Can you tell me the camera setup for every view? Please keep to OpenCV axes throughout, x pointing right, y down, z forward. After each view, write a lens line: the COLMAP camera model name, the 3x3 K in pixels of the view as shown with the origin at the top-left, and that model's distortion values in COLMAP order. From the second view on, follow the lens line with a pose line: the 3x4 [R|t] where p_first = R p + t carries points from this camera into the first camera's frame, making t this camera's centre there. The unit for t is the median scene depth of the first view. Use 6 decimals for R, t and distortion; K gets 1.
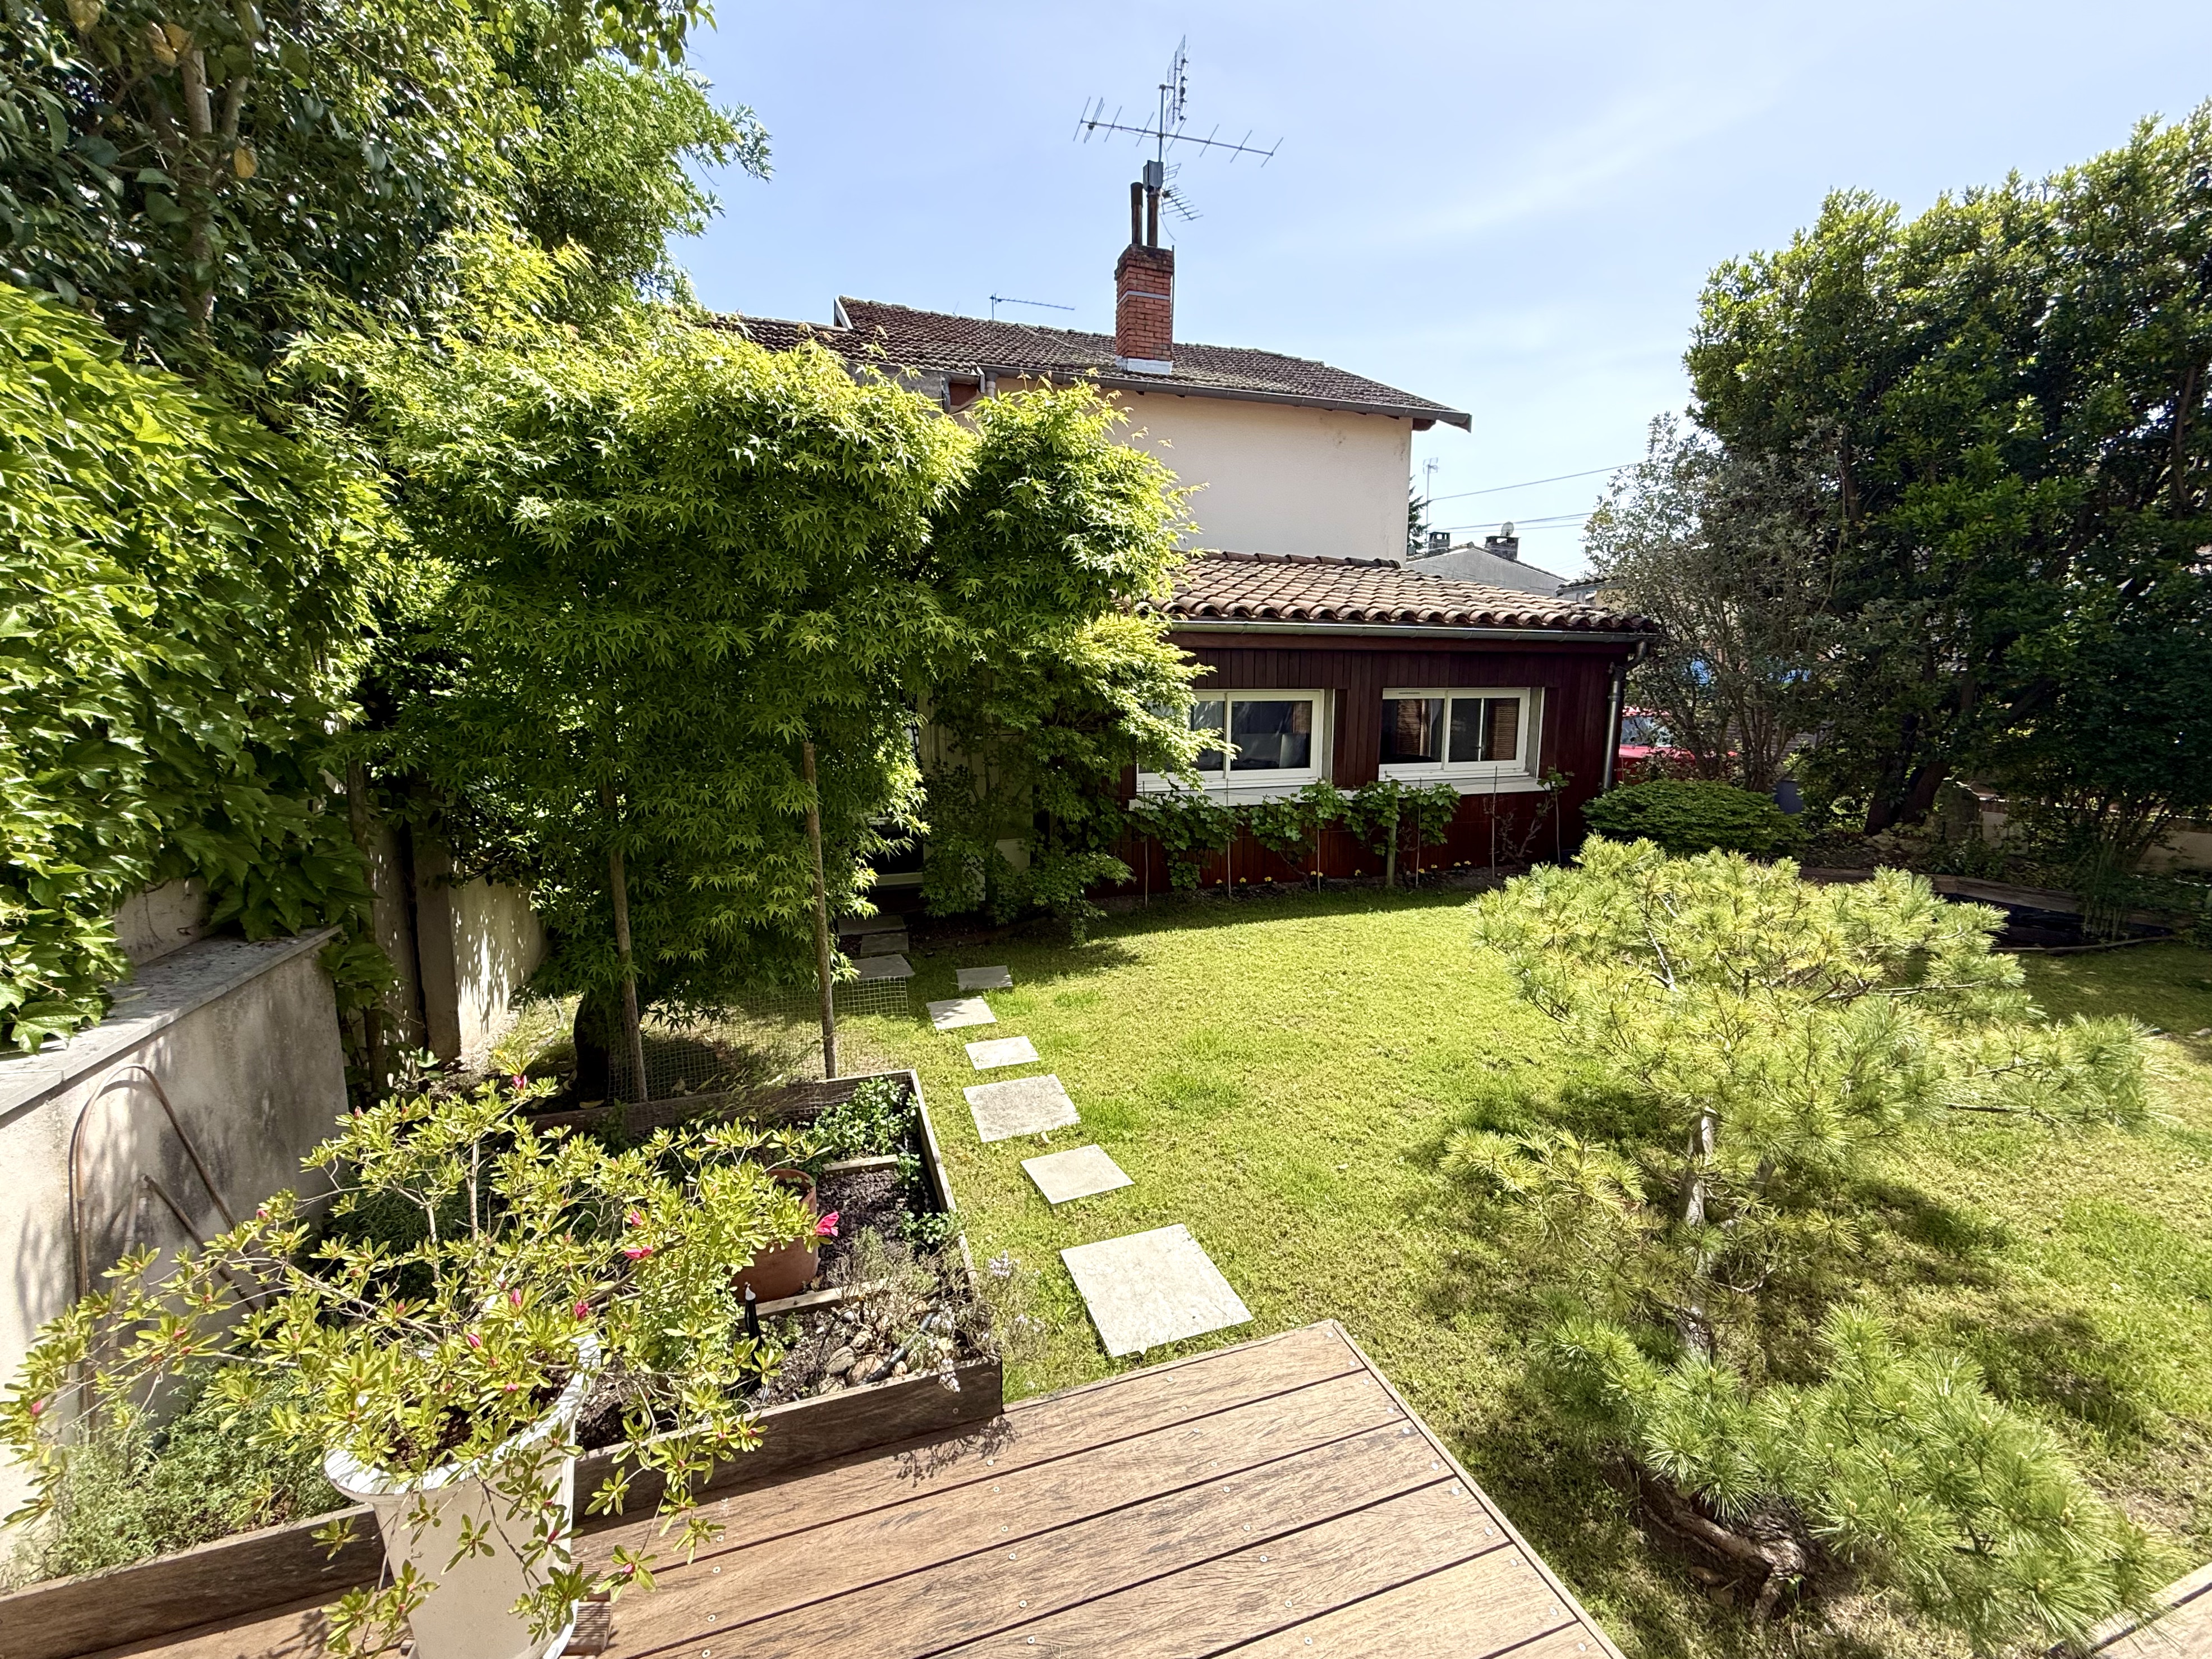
lens RADIAL K [[897.2, 0, 1106.0], [0, 897.2, 829.9], [0, 0, 1]] dist [0.001618, -0.000131]
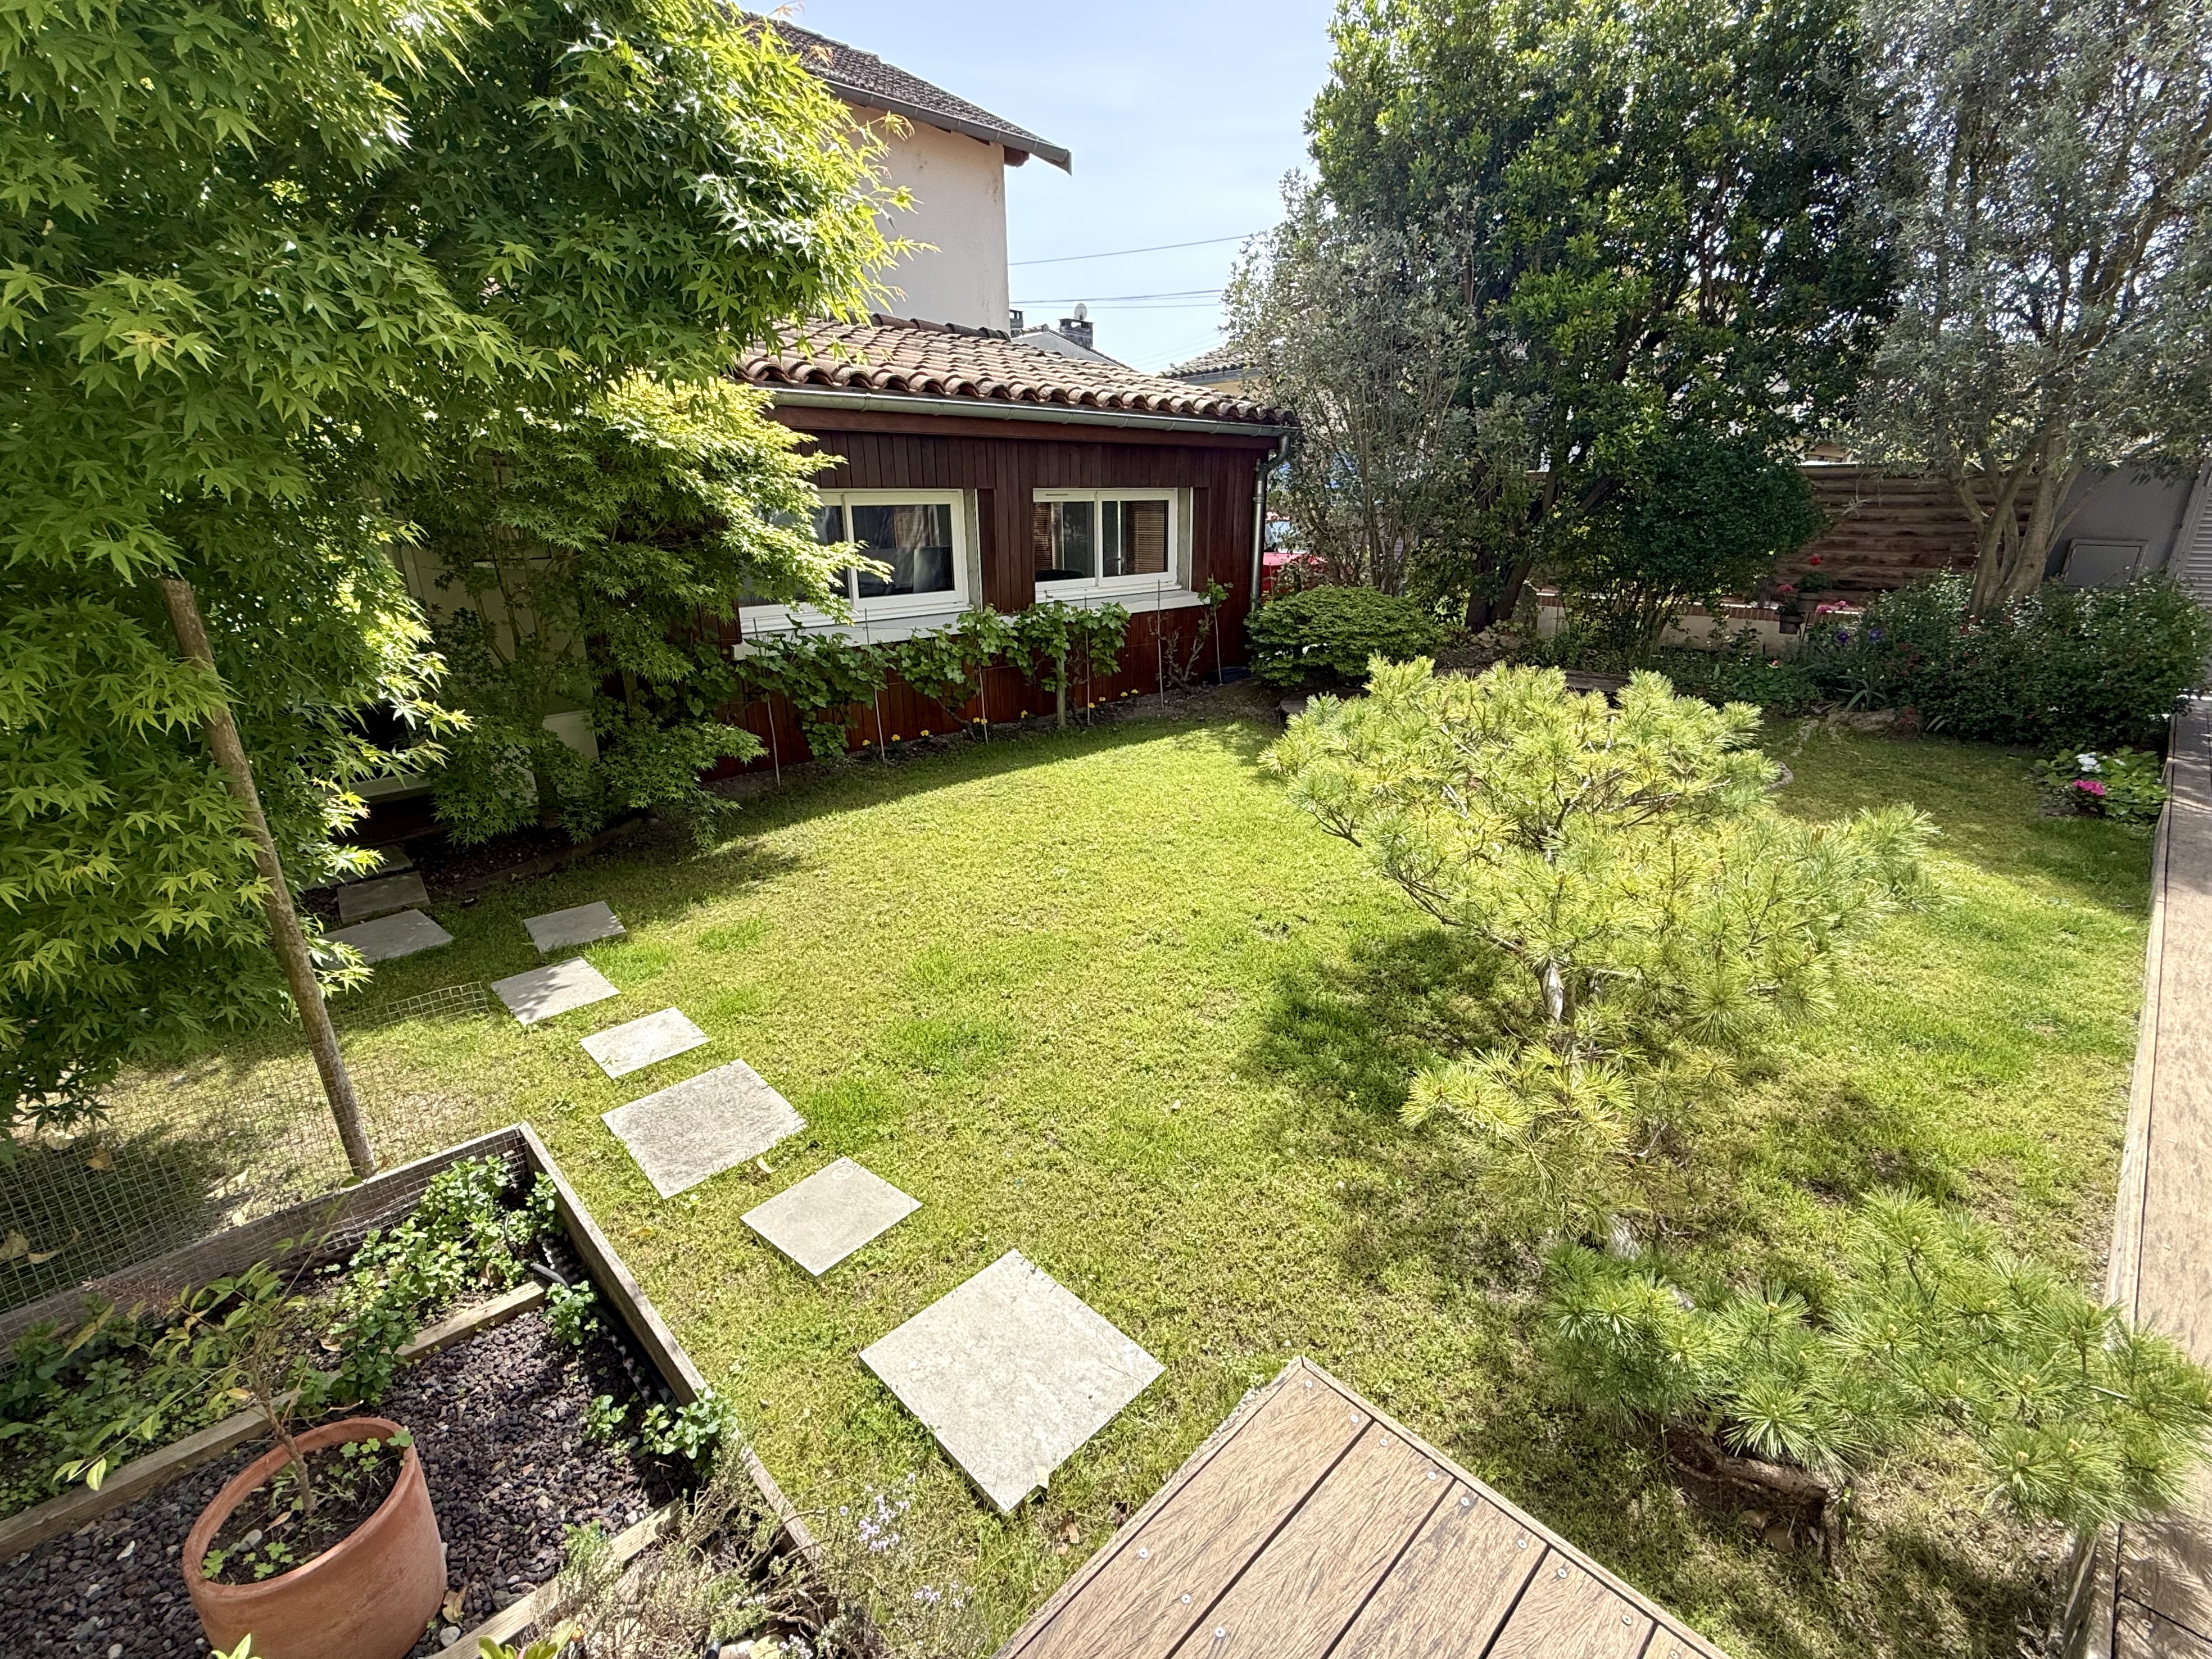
lens RADIAL K [[990.0, 0, 1104.4], [0, 990.0, 829.0], [0, 0, 1]] dist [-0.002341, 0.001377]
pose [[0.903845, -0.139760, 0.404390, -0.076157], [0.070433, 0.980853, 0.181566, -0.017849], [-0.422023, -0.135626, 0.896383, 0.191656]]
